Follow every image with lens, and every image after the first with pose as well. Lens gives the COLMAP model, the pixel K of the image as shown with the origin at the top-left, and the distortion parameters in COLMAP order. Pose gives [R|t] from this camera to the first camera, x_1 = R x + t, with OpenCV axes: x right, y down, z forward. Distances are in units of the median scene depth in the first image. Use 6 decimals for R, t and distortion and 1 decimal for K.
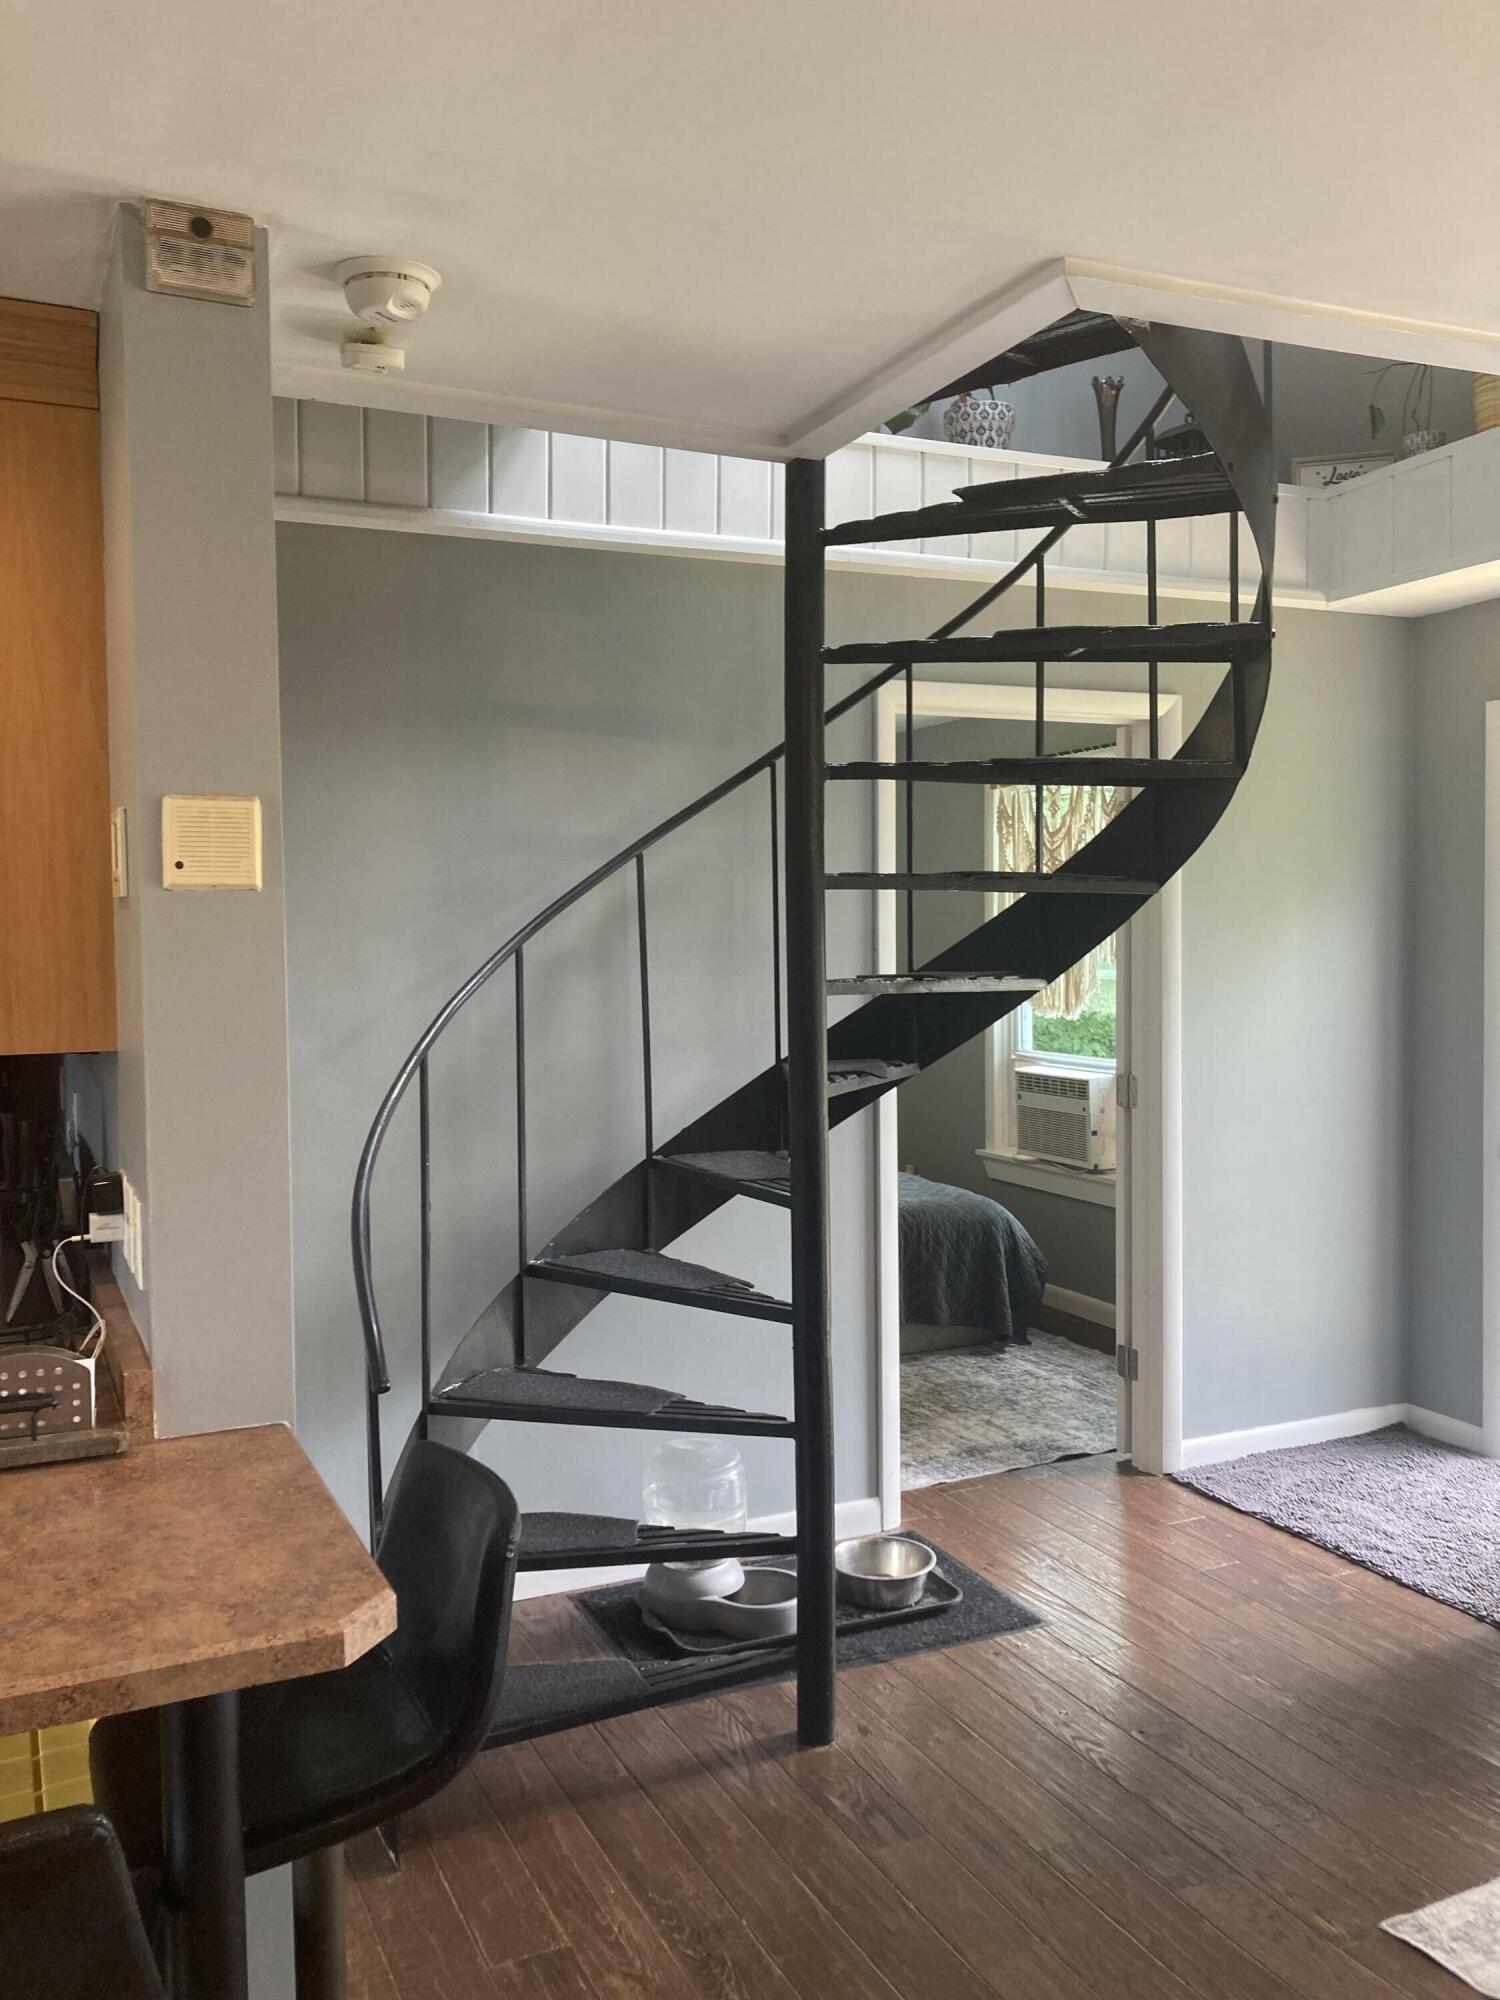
lens RADIAL K [[1645.4, 0, 750.0], [0, 1645.4, 1000.0], [0, 0, 1]] dist [0.010802, 0.015041]
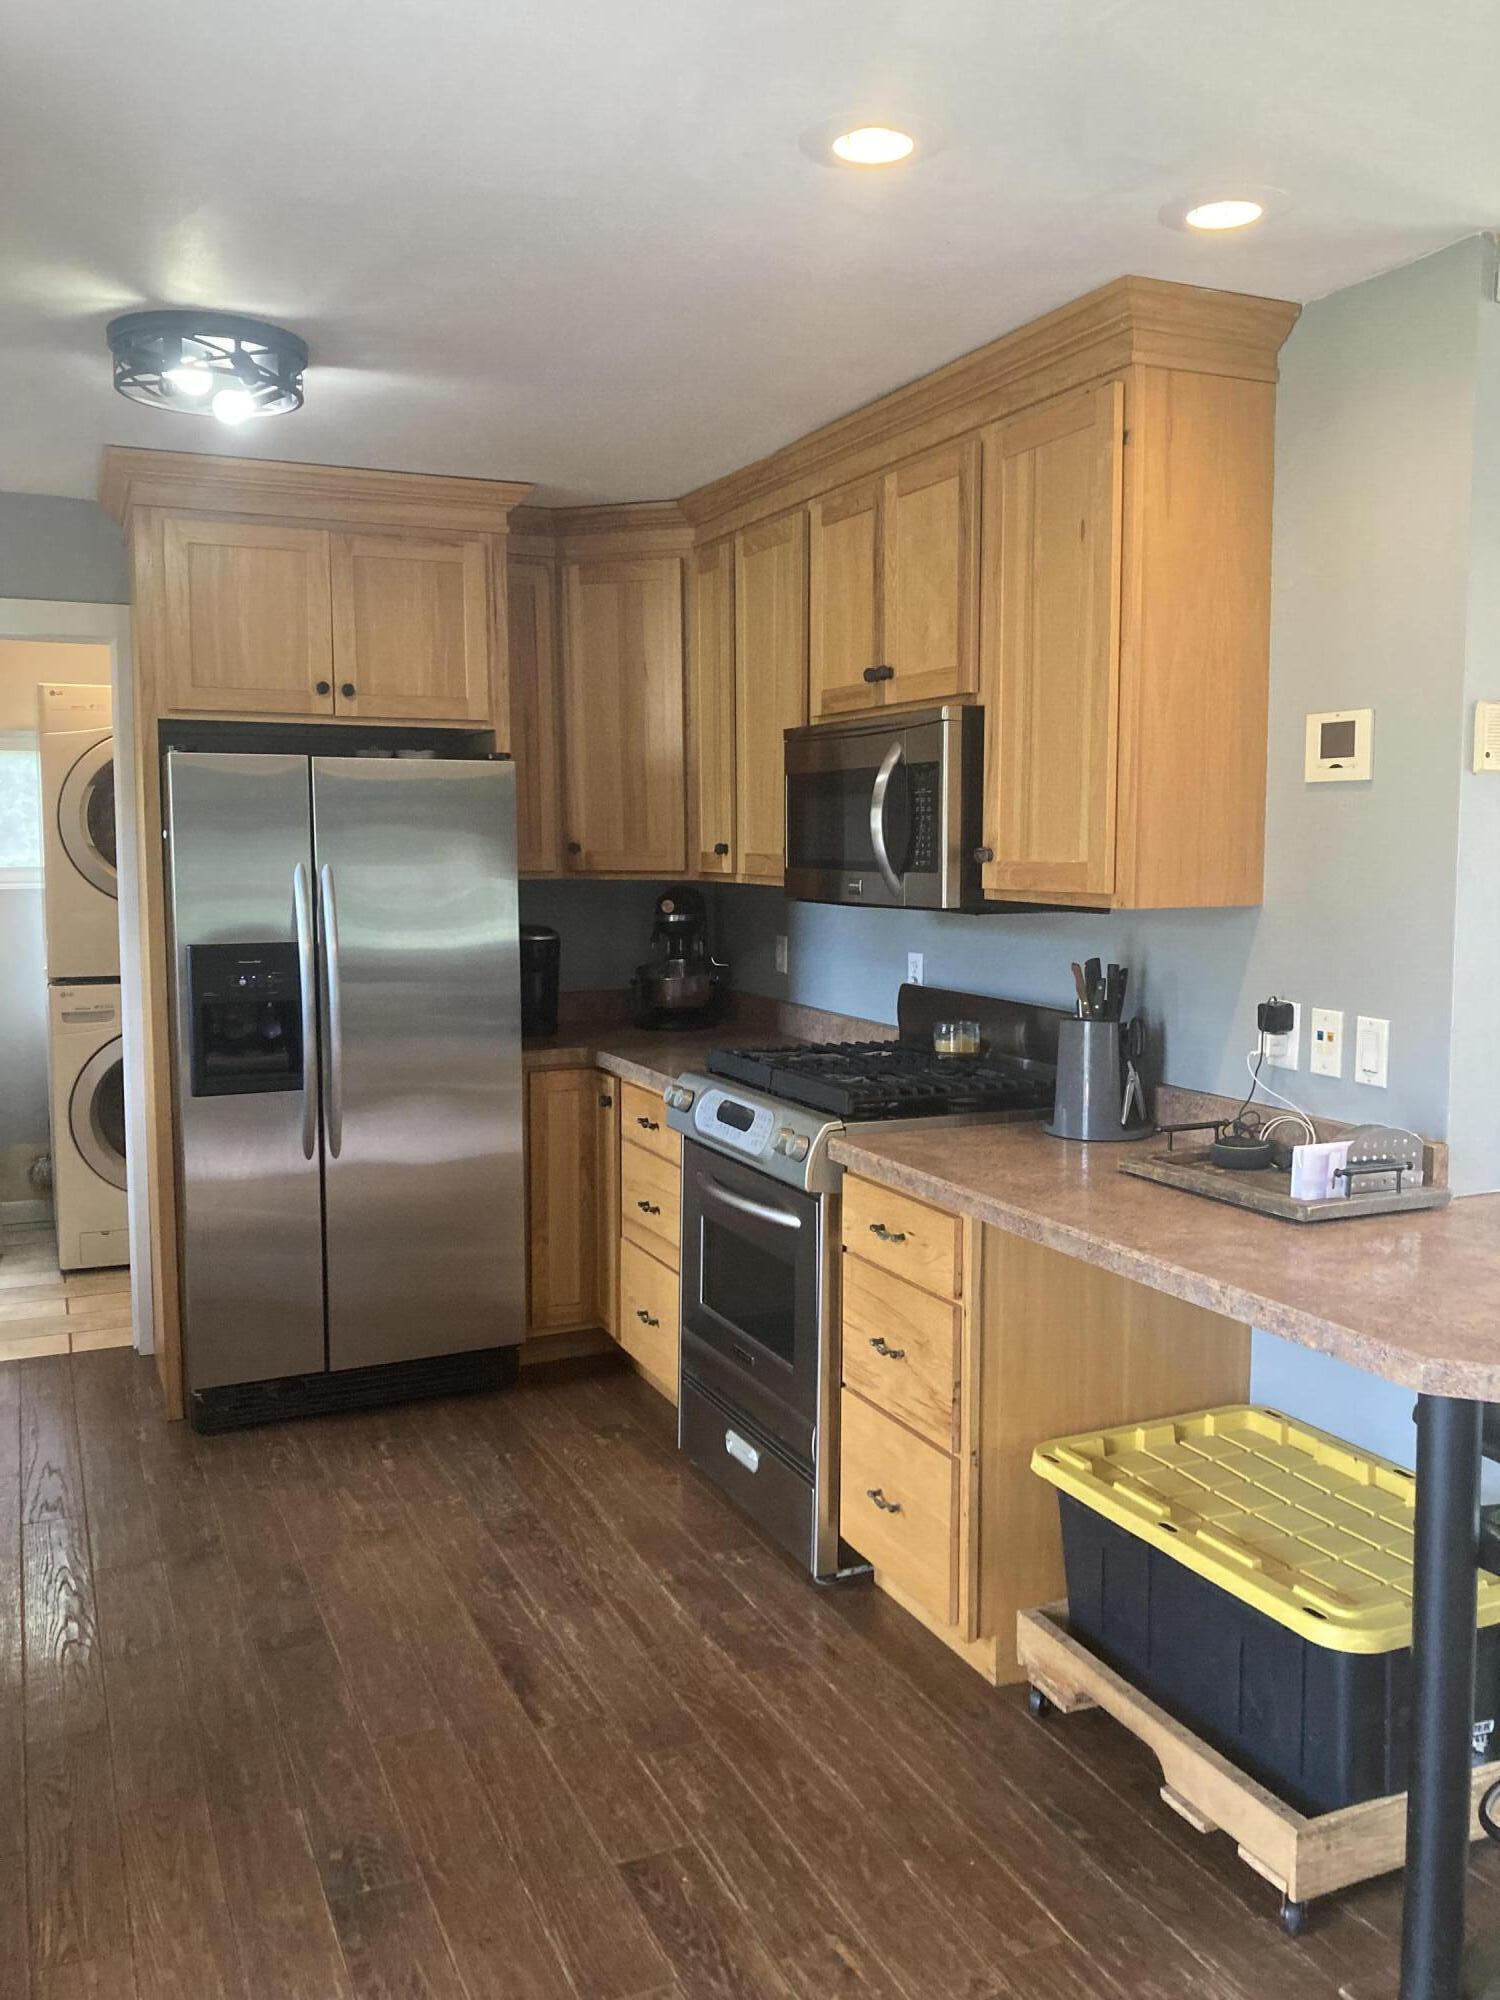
lens RADIAL K [[1619.3, 0, 750.0], [0, 1619.3, 1000.0], [0, 0, 1]] dist [0.036464, -0.066909]
pose [[0.999926, 0.011730, -0.003240, -0.950955], [-0.011524, 0.998273, 0.057597, 0.044145], [0.003910, -0.057556, 0.998335, -0.290098]]
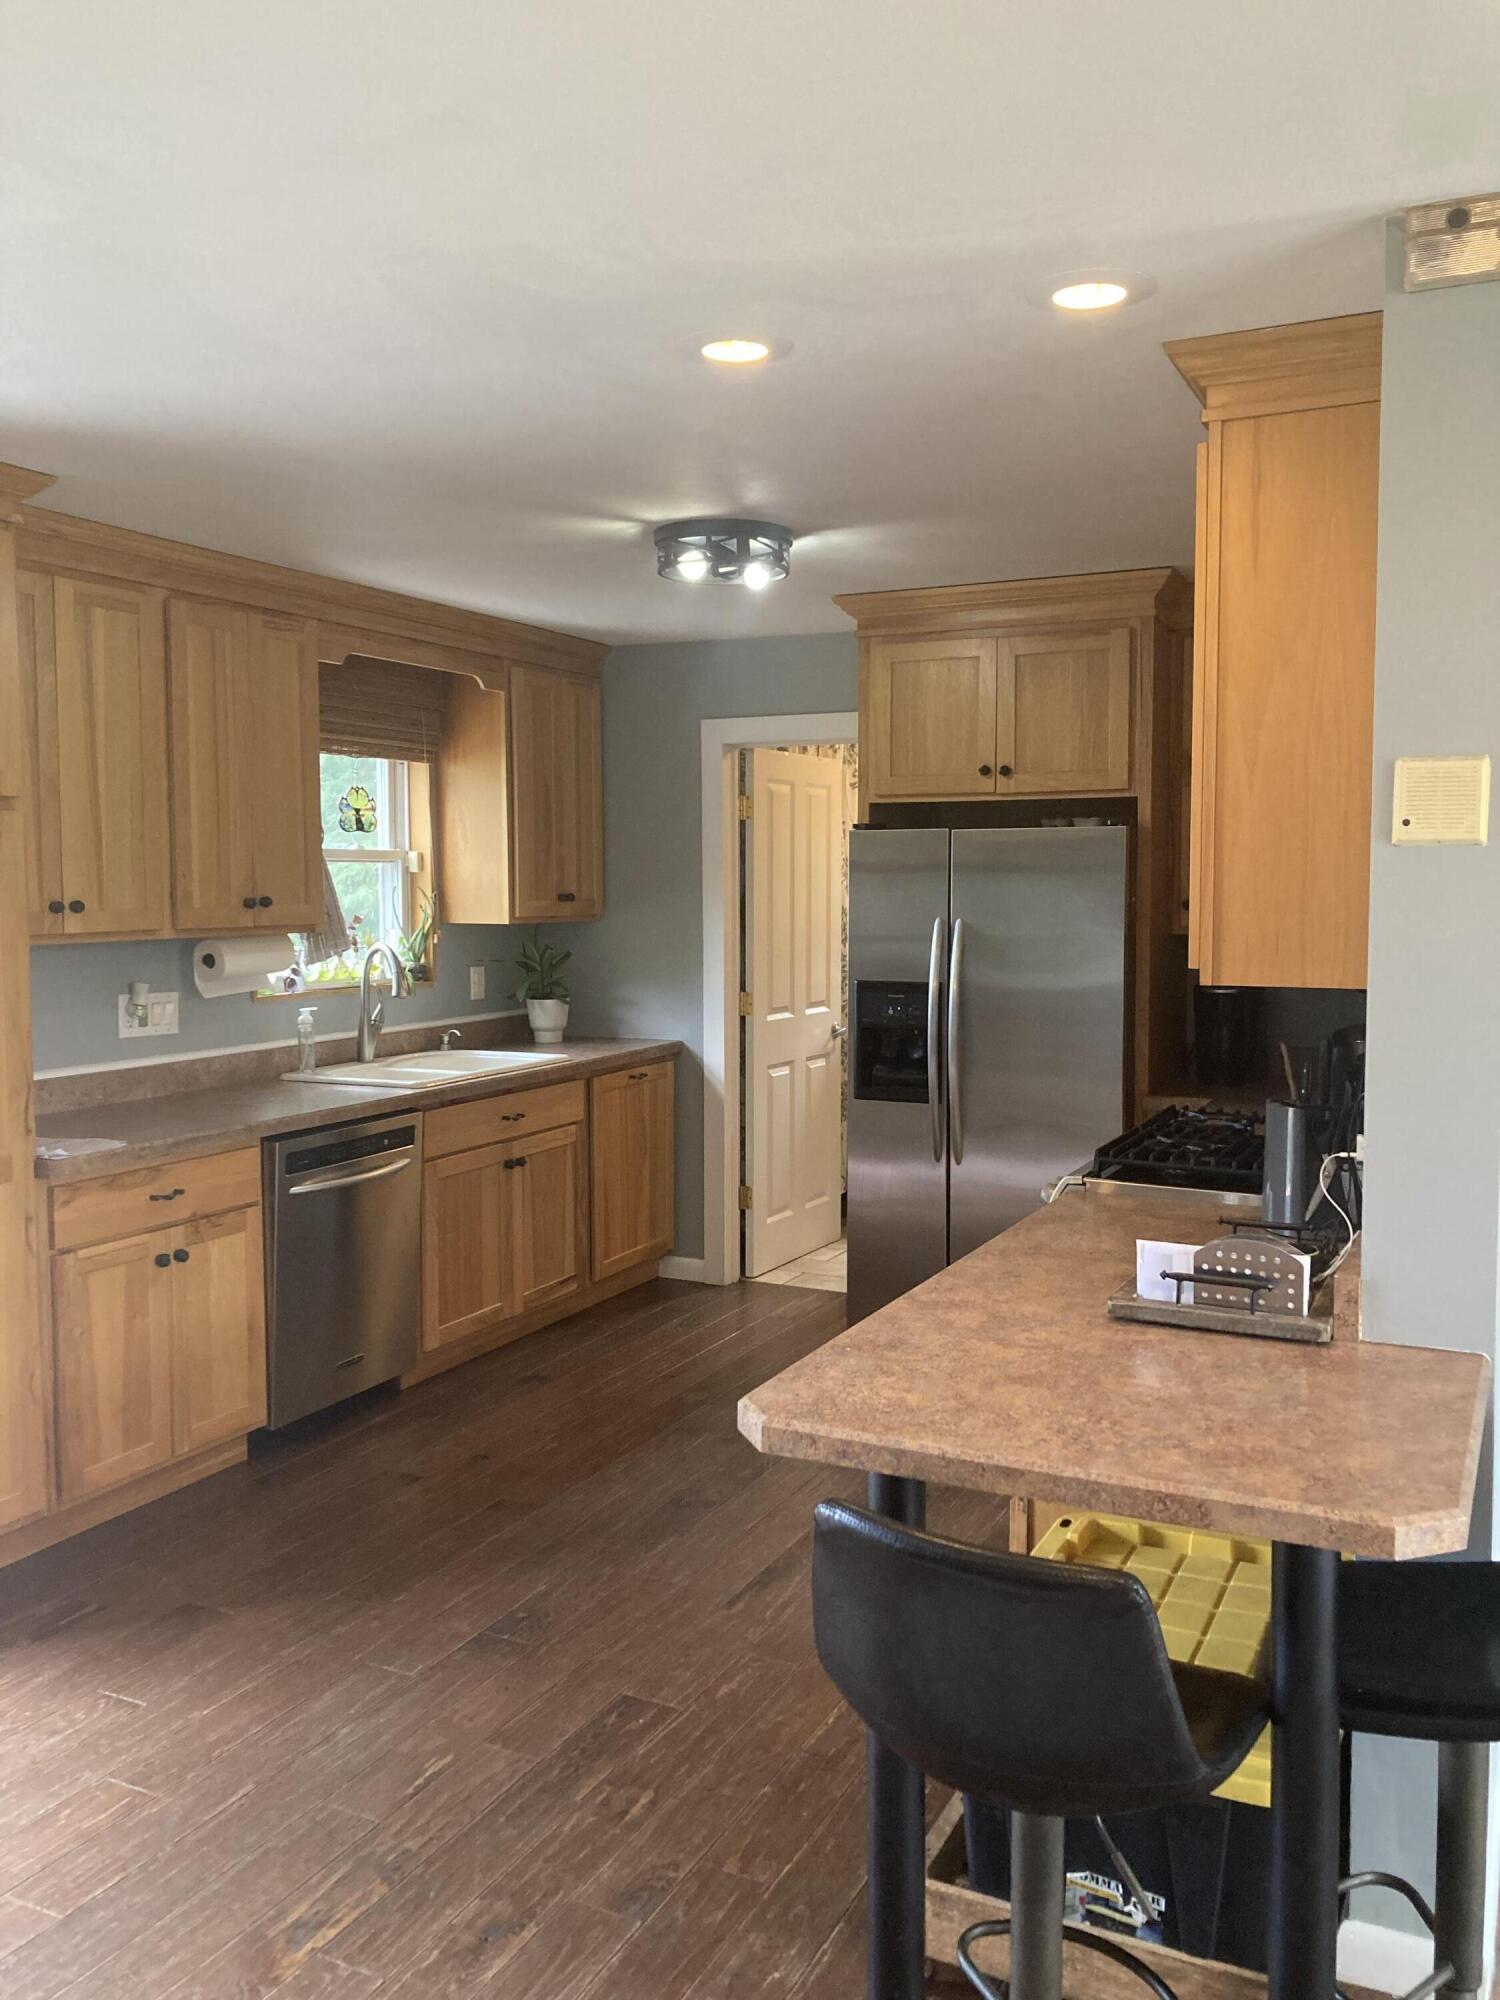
lens RADIAL K [[1619.3, 0, 750.0], [0, 1619.3, 1000.0], [0, 0, 1]] dist [0.036464, -0.066909]
pose [[0.630152, 0.066550, -0.773615, 0.226038], [-0.035026, 0.997742, 0.057300, -0.012031], [0.775682, -0.009011, 0.631060, -0.012018]]
